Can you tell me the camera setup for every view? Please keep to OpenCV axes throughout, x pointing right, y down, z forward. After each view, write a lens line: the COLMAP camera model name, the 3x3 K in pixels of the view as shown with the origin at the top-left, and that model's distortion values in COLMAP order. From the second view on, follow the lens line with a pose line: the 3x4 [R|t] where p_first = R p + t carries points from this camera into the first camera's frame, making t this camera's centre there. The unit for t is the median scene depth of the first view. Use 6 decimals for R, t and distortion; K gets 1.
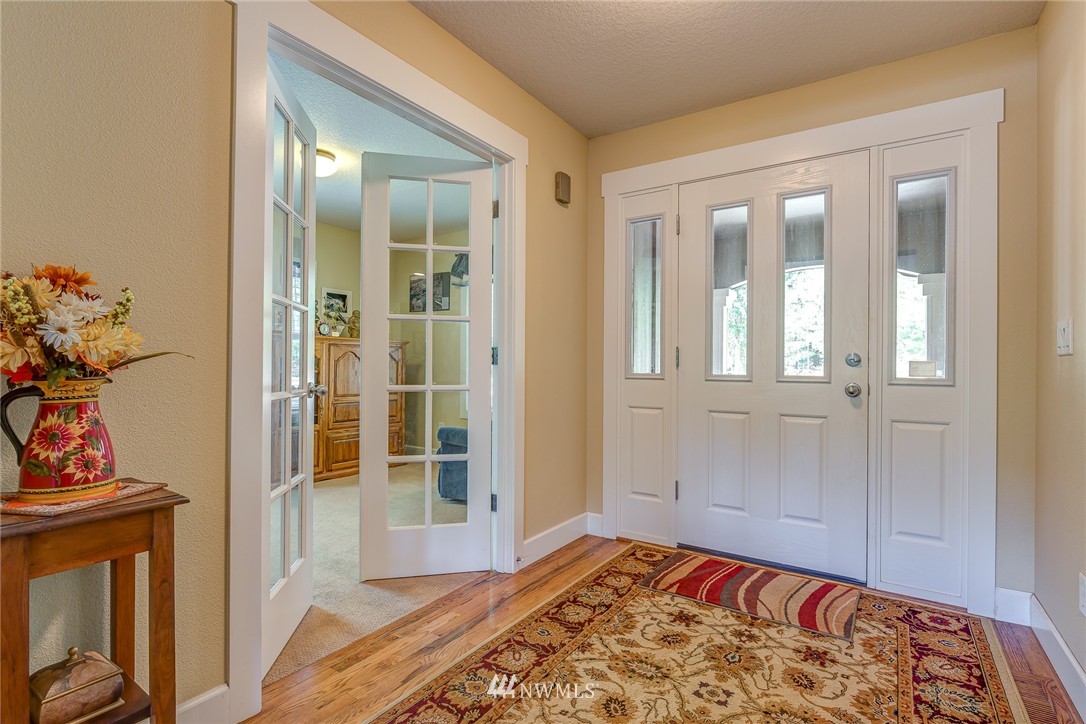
lens RADIAL K [[548.0, 0, 543.1], [0, 548.0, 363.5], [0, 0, 1]] dist [-0.006038, -0.000028]
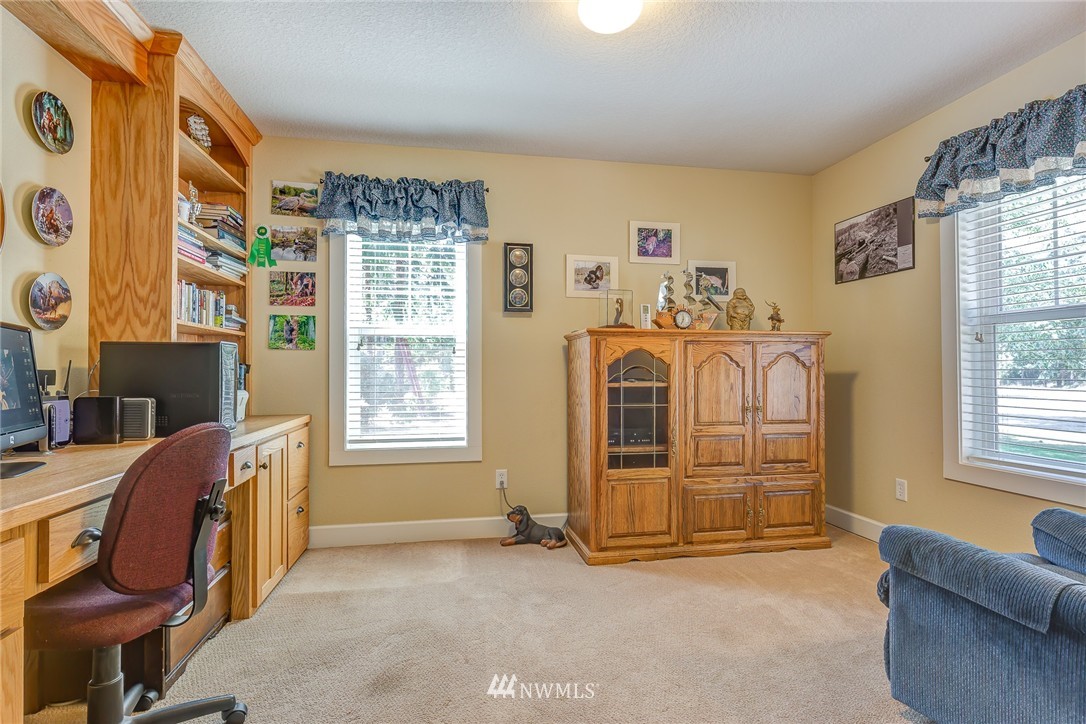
lens RADIAL K [[529.4, 0, 543.0], [0, 529.4, 365.0], [0, 0, 1]] dist [0.000650, -0.000619]
pose [[0.700300, -0.019756, -0.713575, -0.062811], [0.011198, 0.999798, -0.016690, 0.000223], [0.713761, 0.003697, 0.700380, 0.408806]]
